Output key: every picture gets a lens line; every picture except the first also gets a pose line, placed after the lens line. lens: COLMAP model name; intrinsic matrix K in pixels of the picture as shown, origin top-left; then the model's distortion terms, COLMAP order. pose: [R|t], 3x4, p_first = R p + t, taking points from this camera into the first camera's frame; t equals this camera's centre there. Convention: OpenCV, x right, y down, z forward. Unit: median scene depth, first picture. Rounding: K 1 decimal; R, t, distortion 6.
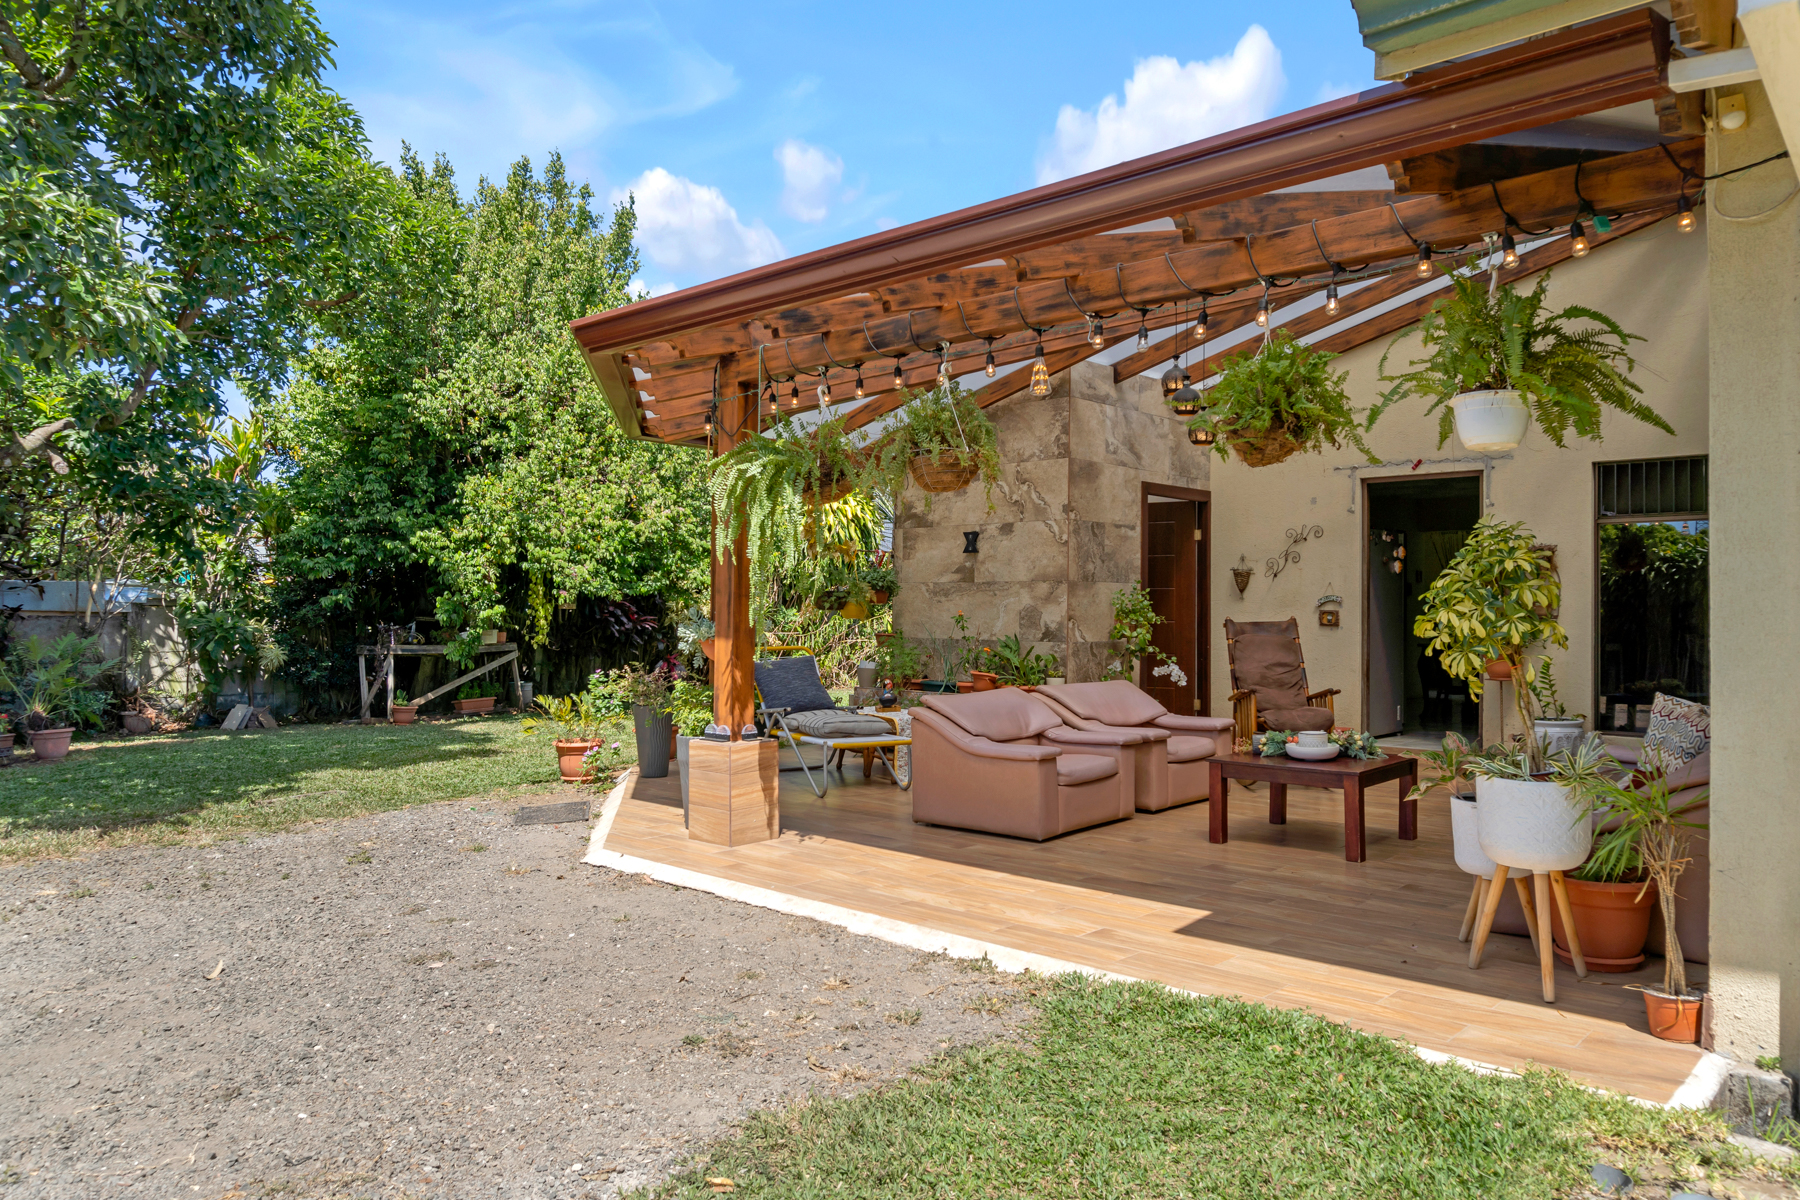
lens RADIAL K [[1229.1, 0, 923.8], [0, 1229.1, 600.1], [0, 0, 1]] dist [-0.006010, -0.002001]
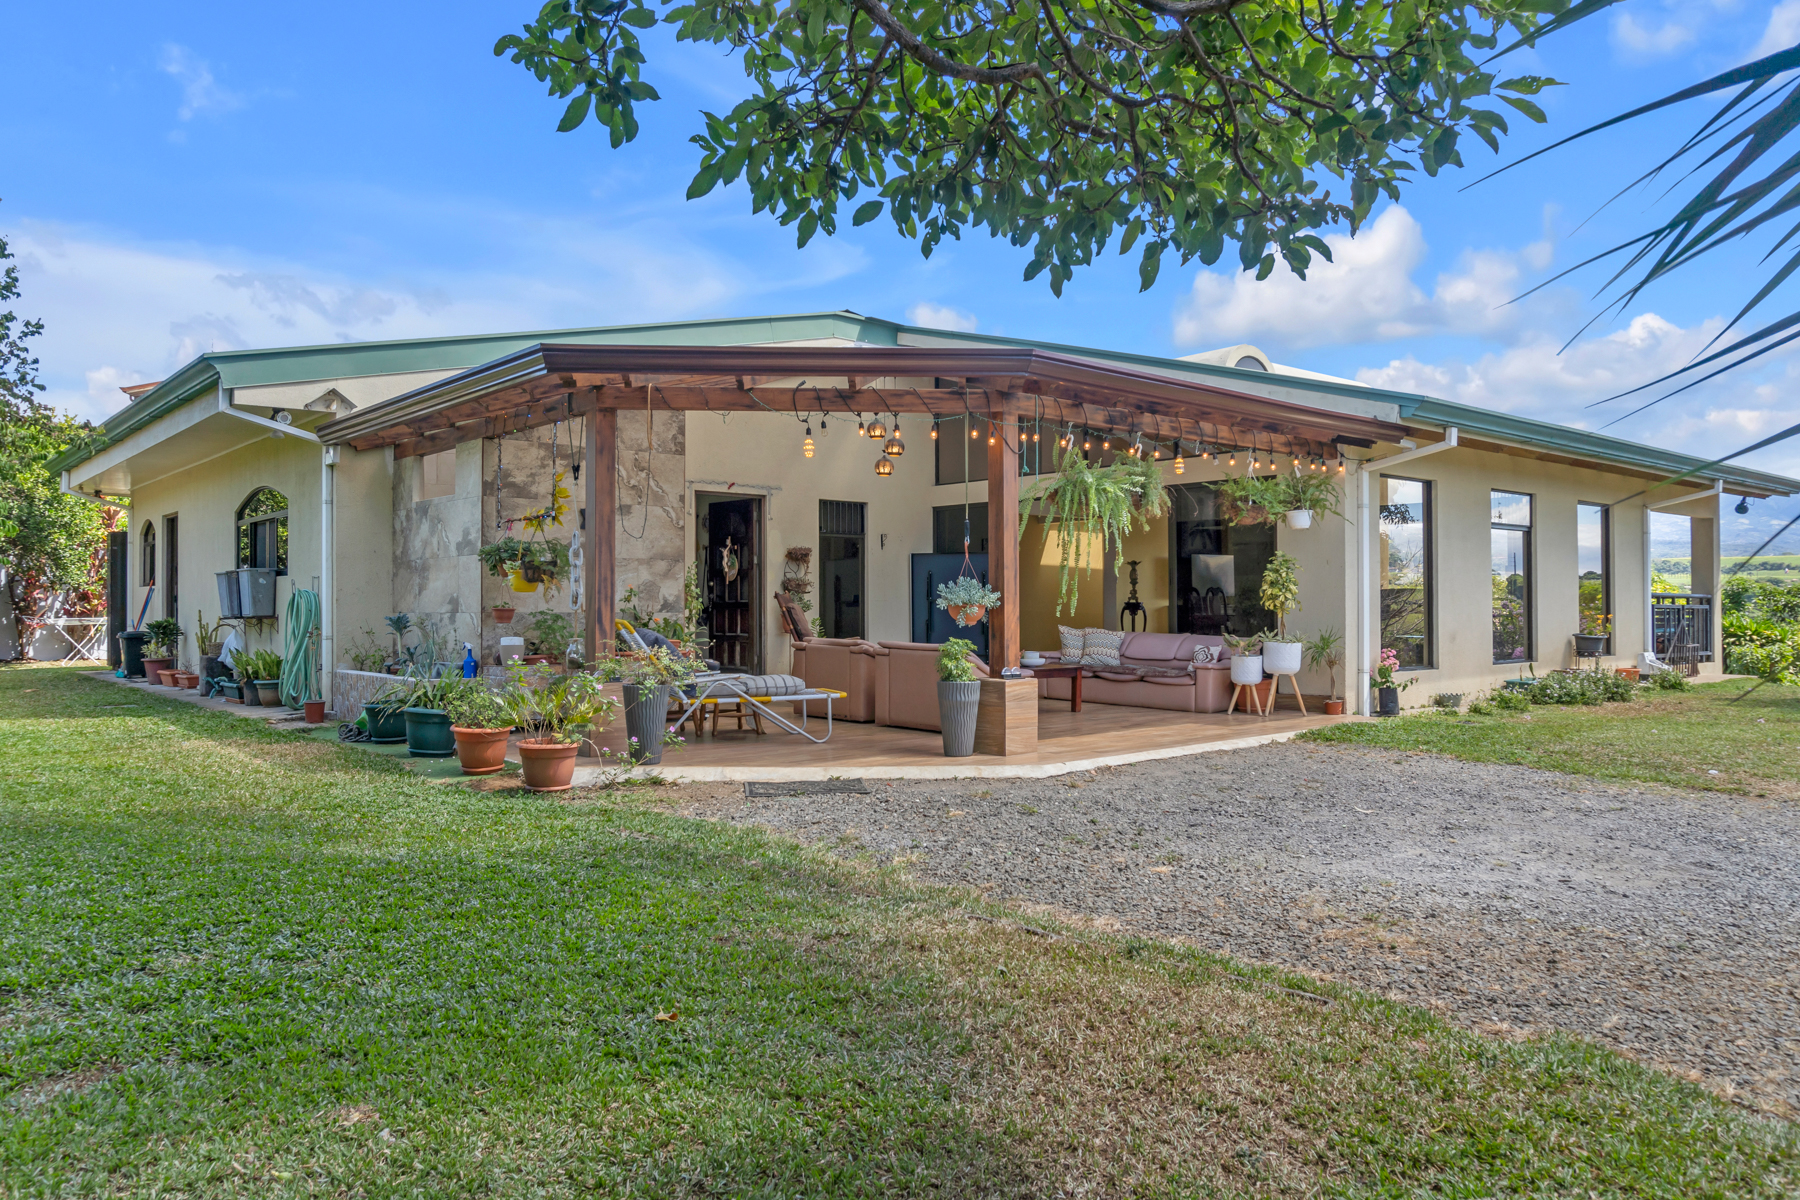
lens RADIAL K [[1229.1, 0, 923.8], [0, 1229.1, 600.1], [0, 0, 1]] dist [-0.006010, -0.002001]
pose [[0.090448, -0.003576, 0.995895, -0.971967], [-0.007870, 0.999960, 0.004305, 0.014815], [-0.995870, -0.008227, 0.090417, 0.623657]]
